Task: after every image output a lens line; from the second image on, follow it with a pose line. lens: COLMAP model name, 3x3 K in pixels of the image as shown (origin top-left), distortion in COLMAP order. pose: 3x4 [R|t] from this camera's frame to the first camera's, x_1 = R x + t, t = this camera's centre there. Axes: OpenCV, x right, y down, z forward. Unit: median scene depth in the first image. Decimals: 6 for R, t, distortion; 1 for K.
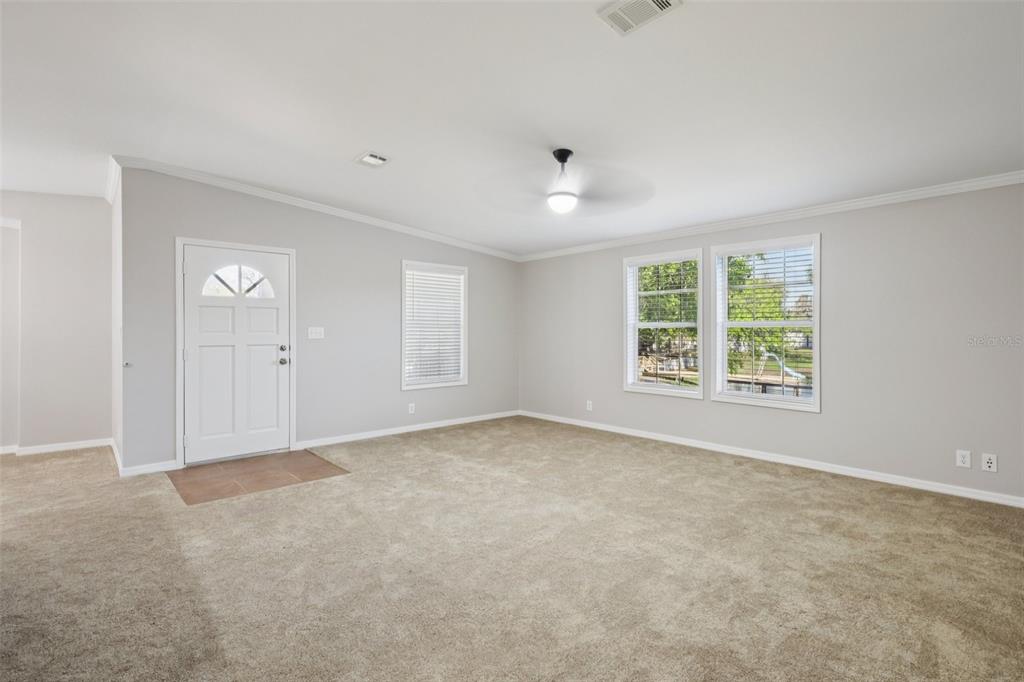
lens RADIAL K [[476.0, 0, 508.9], [0, 476.0, 334.9], [0, 0, 1]] dist [-0.009324, 0.002008]
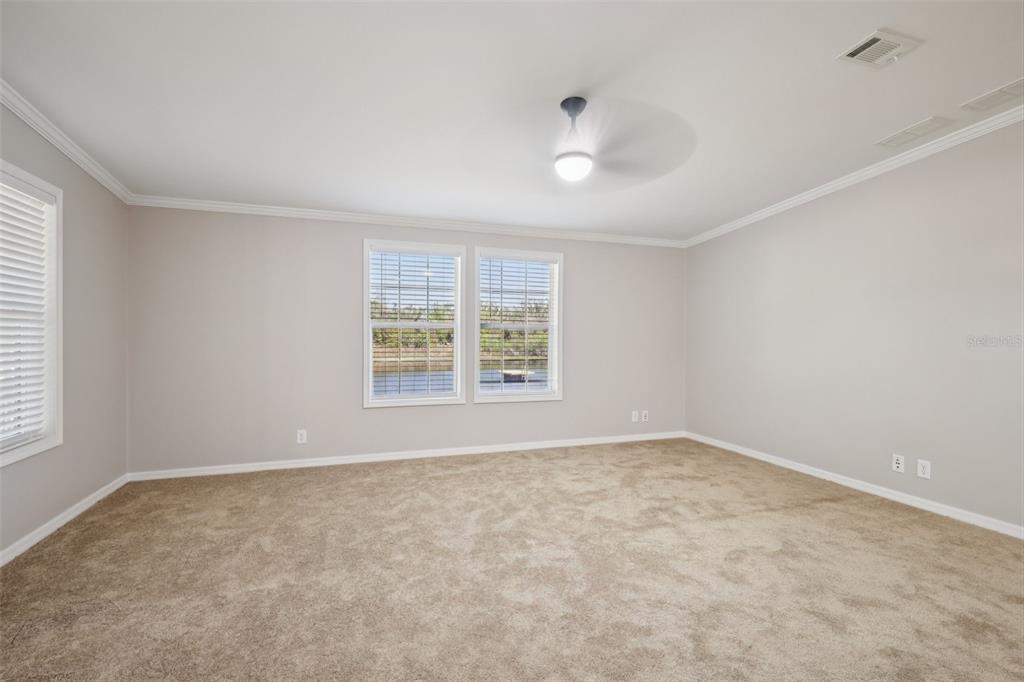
lens RADIAL K [[476.0, 0, 509.2], [0, 476.0, 339.3], [0, 0, 1]] dist [-0.009324, 0.002008]
pose [[0.392587, -0.005251, 0.919700, -0.478730], [0.001594, 0.999986, 0.005029, 0.000843], [-0.919713, -0.000508, 0.392590, 0.586151]]
